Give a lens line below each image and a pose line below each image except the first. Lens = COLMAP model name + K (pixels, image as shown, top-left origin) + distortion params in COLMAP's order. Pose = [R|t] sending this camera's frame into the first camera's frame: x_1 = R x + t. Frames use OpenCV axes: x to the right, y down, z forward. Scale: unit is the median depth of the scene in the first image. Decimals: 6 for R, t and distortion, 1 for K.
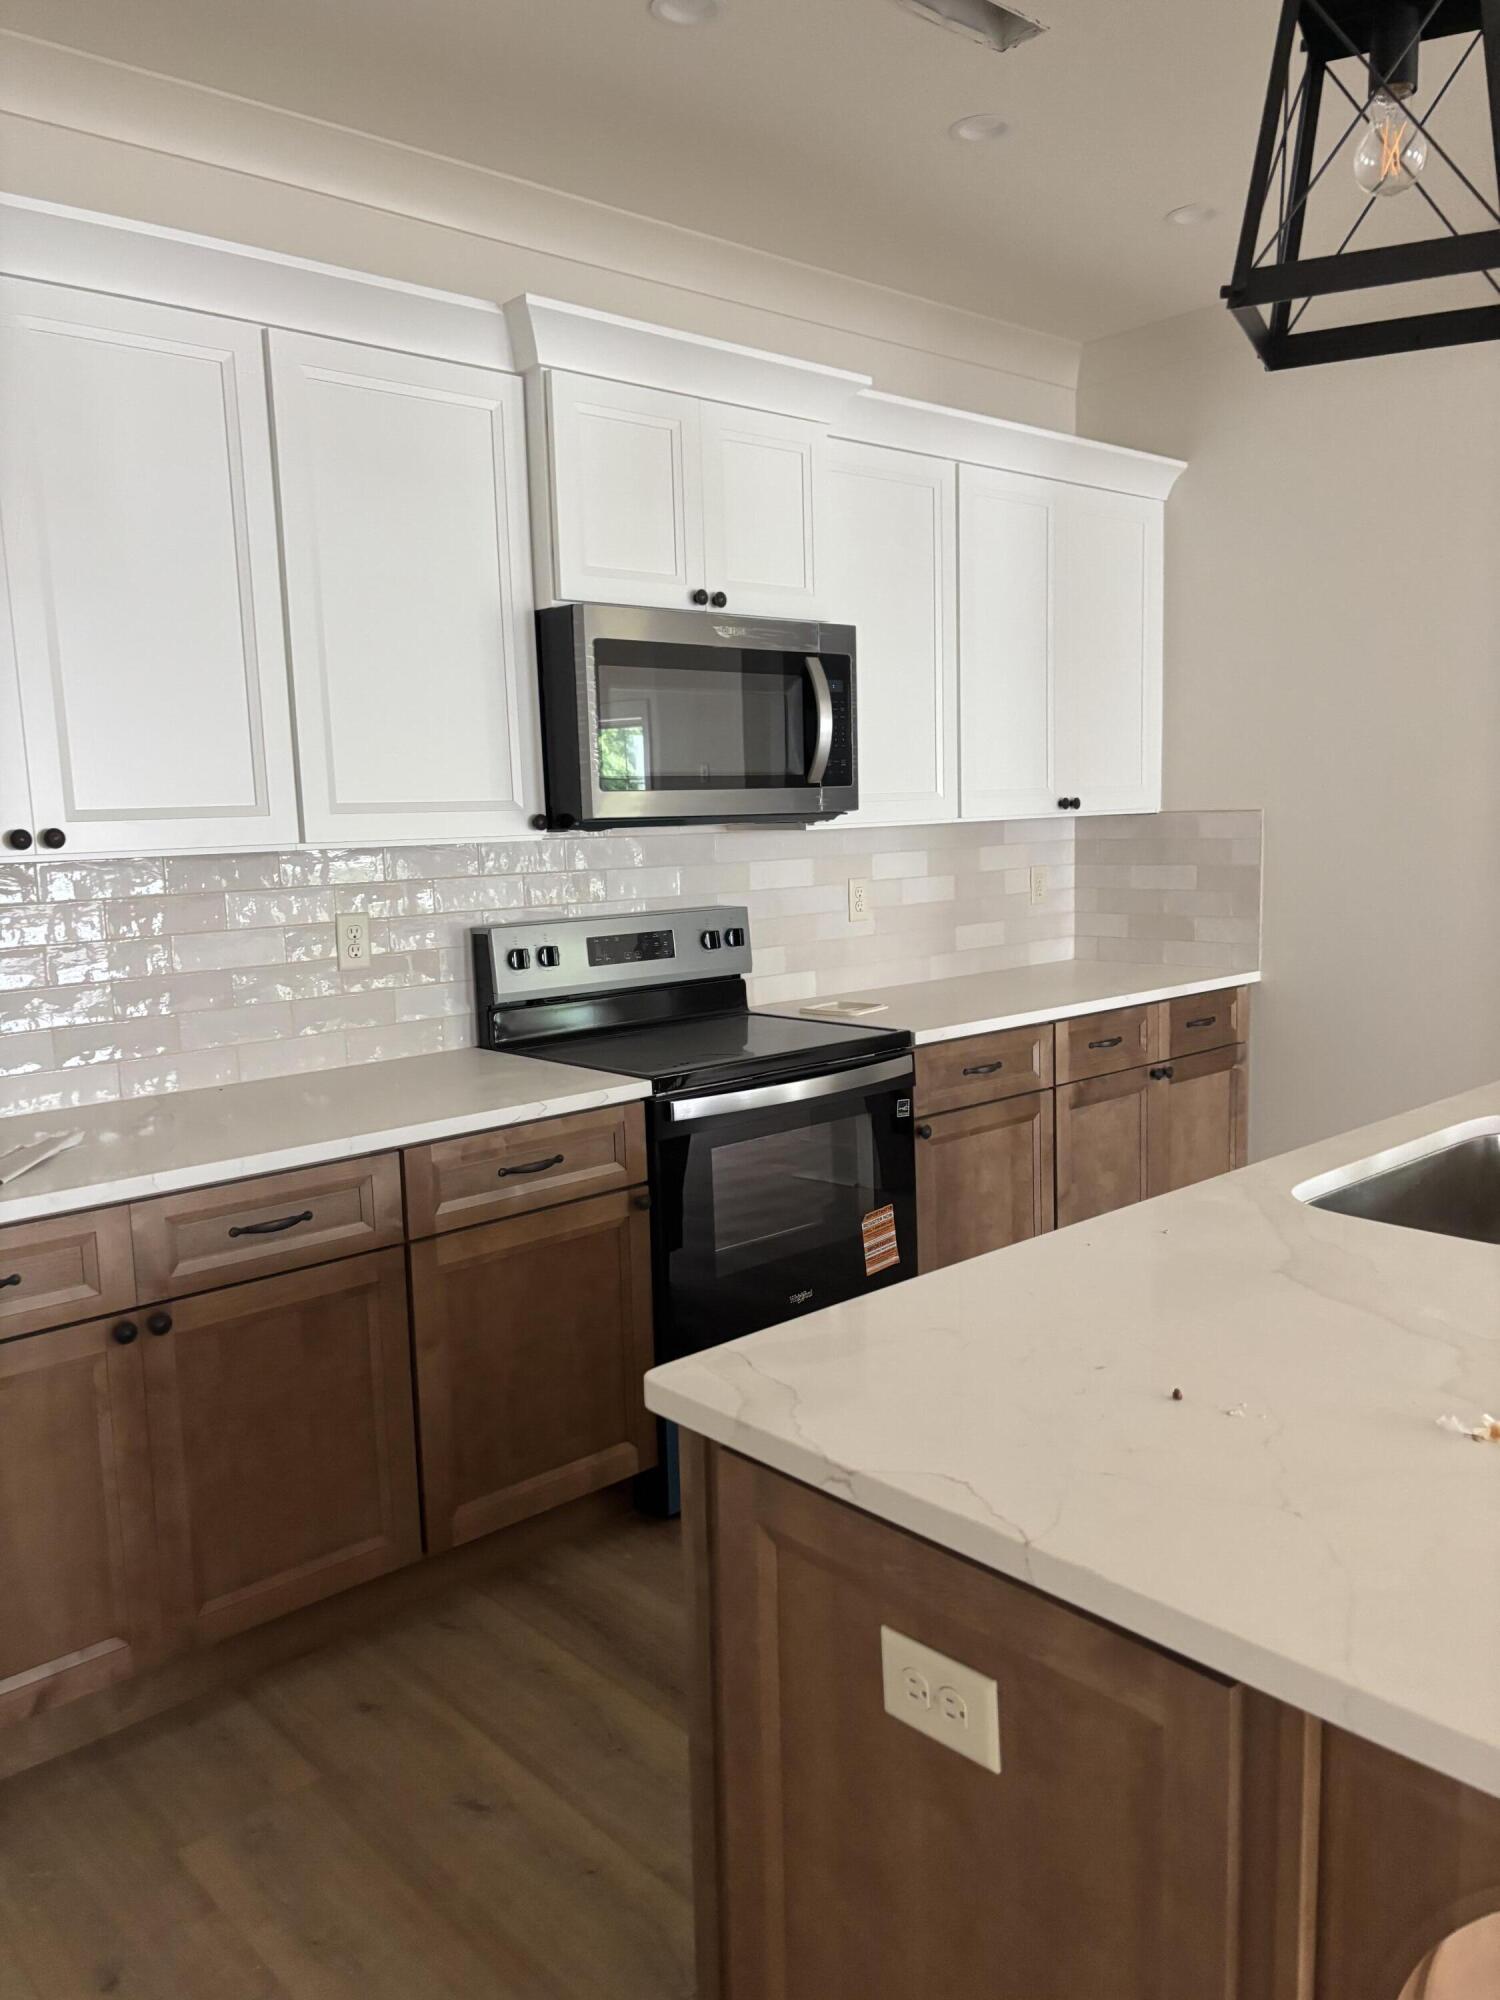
lens RADIAL K [[1522.7, 0, 759.2], [0, 1522.7, 1001.0], [0, 0, 1]] dist [0.025284, -0.031060]
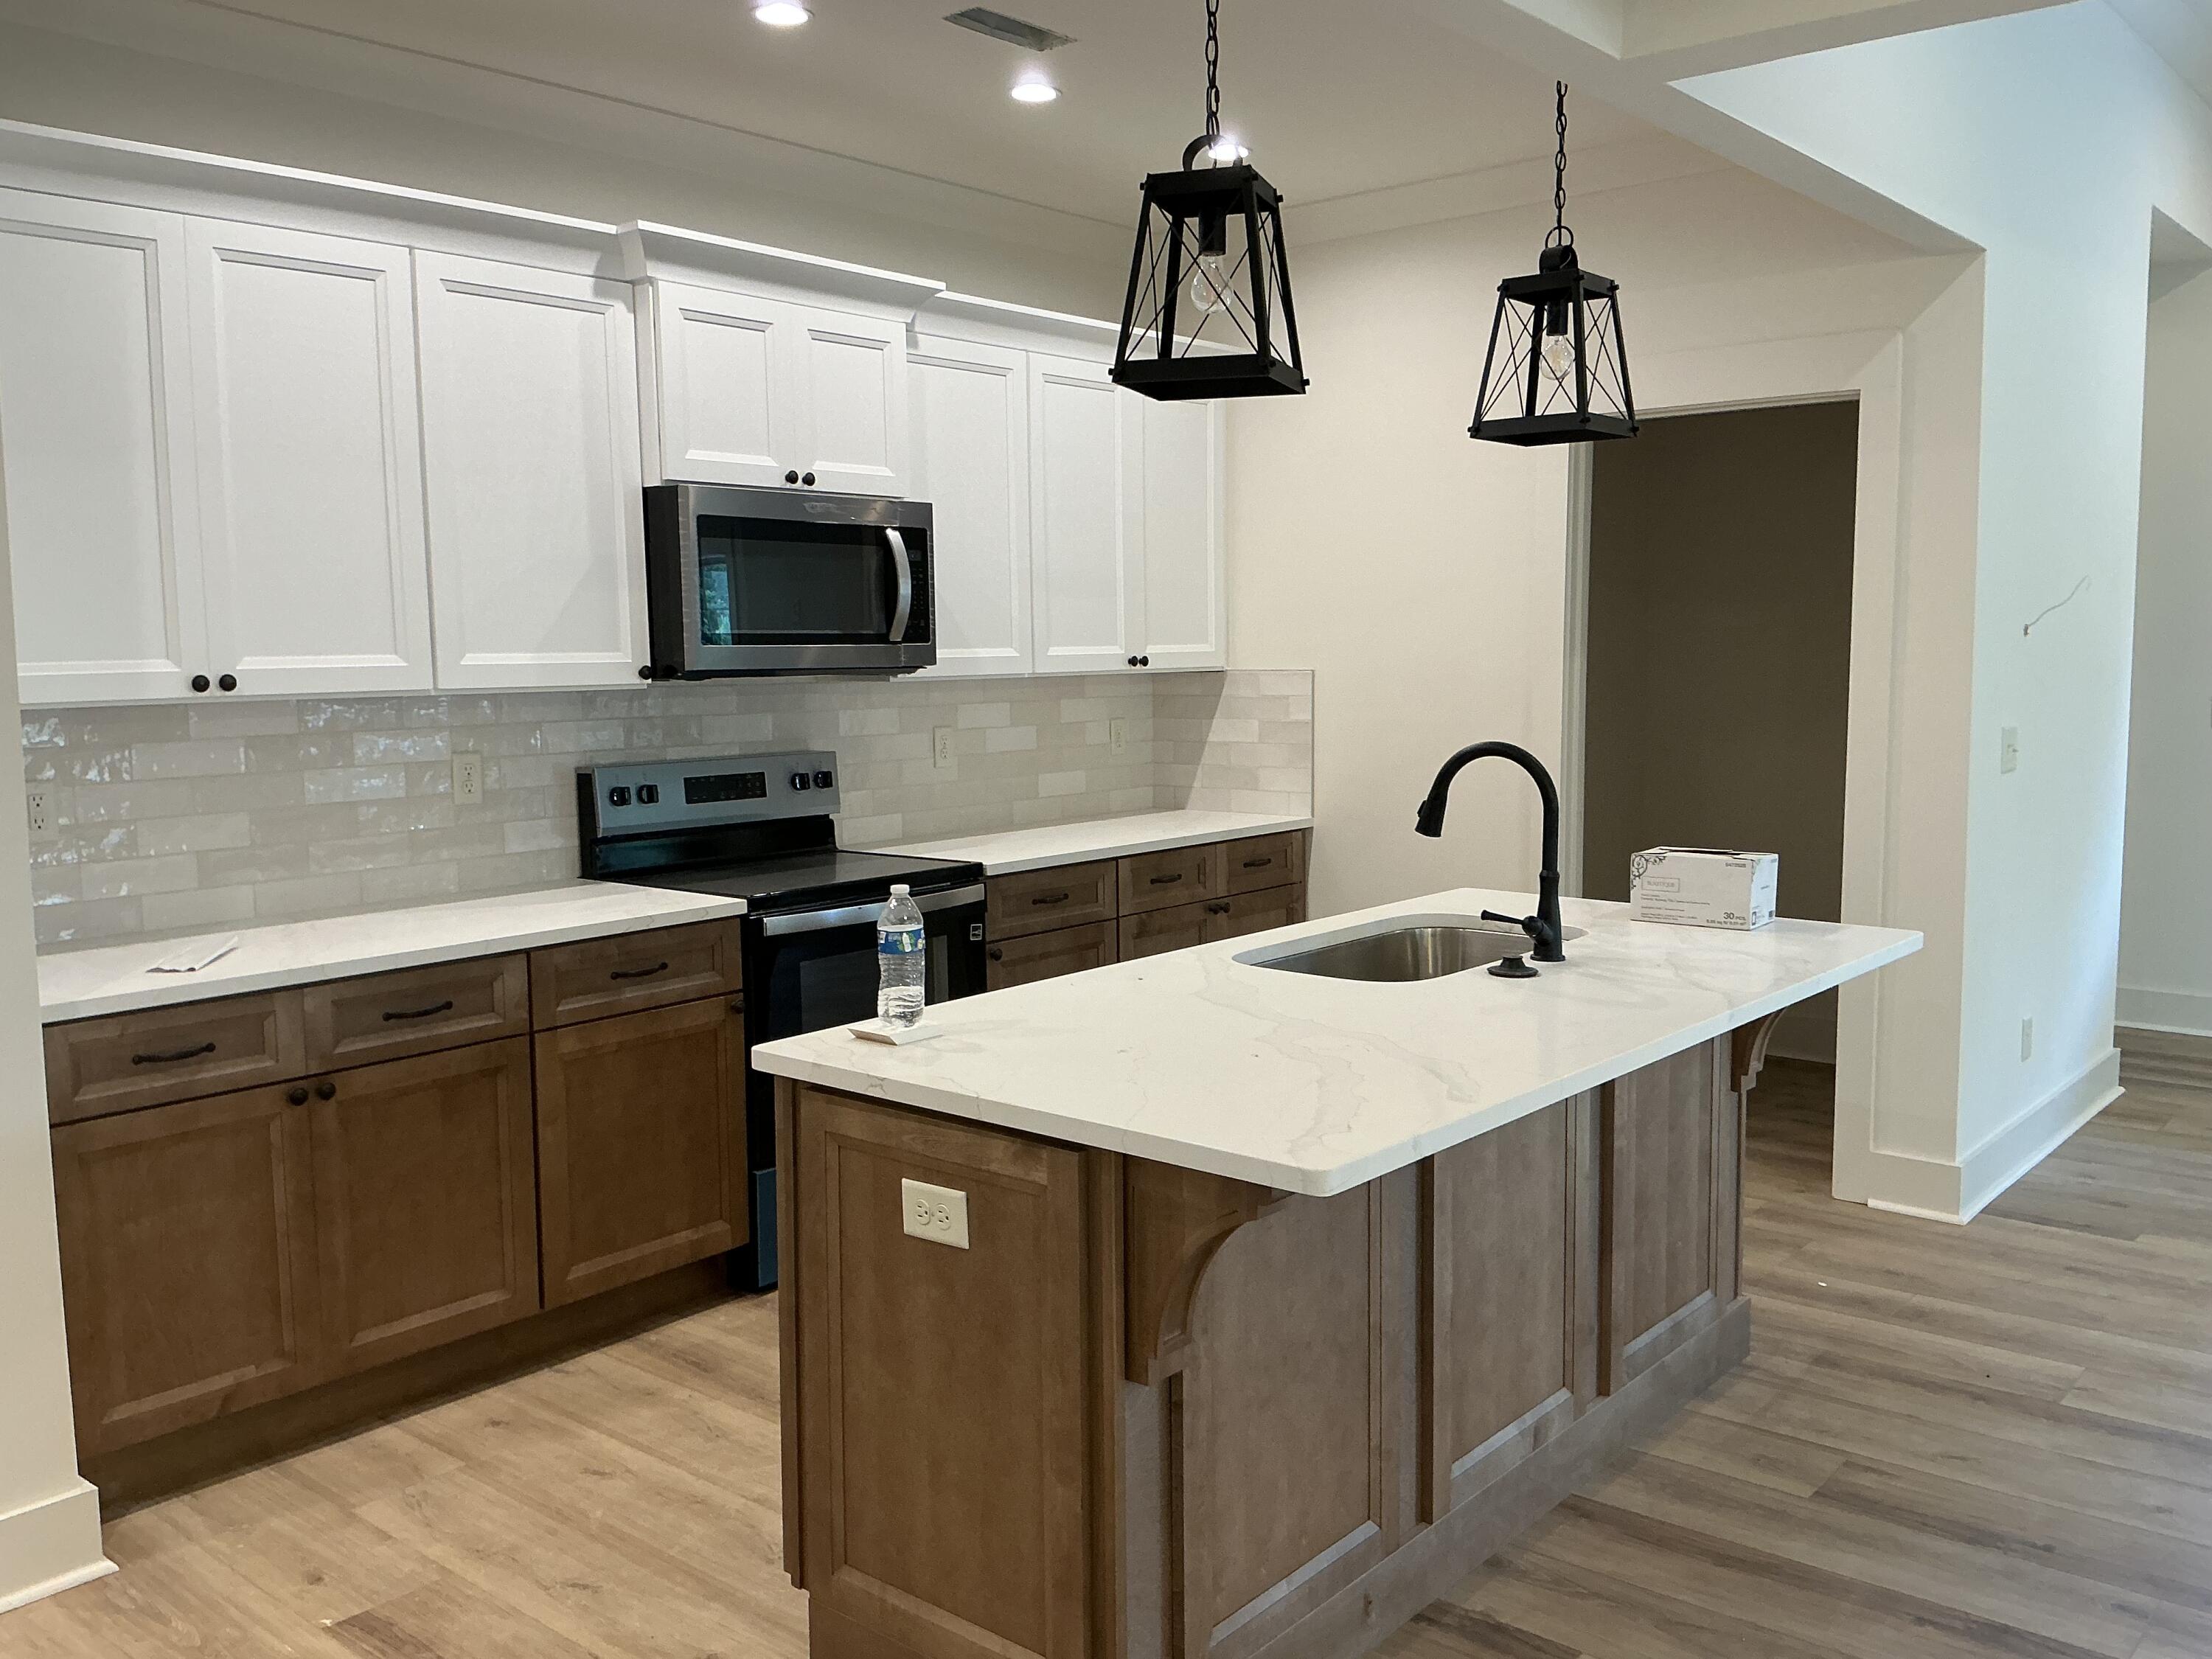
lens RADIAL K [[1857.7, 0, 1107.4], [0, 1857.7, 821.9], [0, 0, 1]] dist [0.106260, -0.209590]
pose [[0.991565, 0.003831, 0.129554, 0.016356], [0.000353, 0.999480, -0.032251, 0.039487], [-0.129610, 0.032025, 0.991048, -0.427713]]
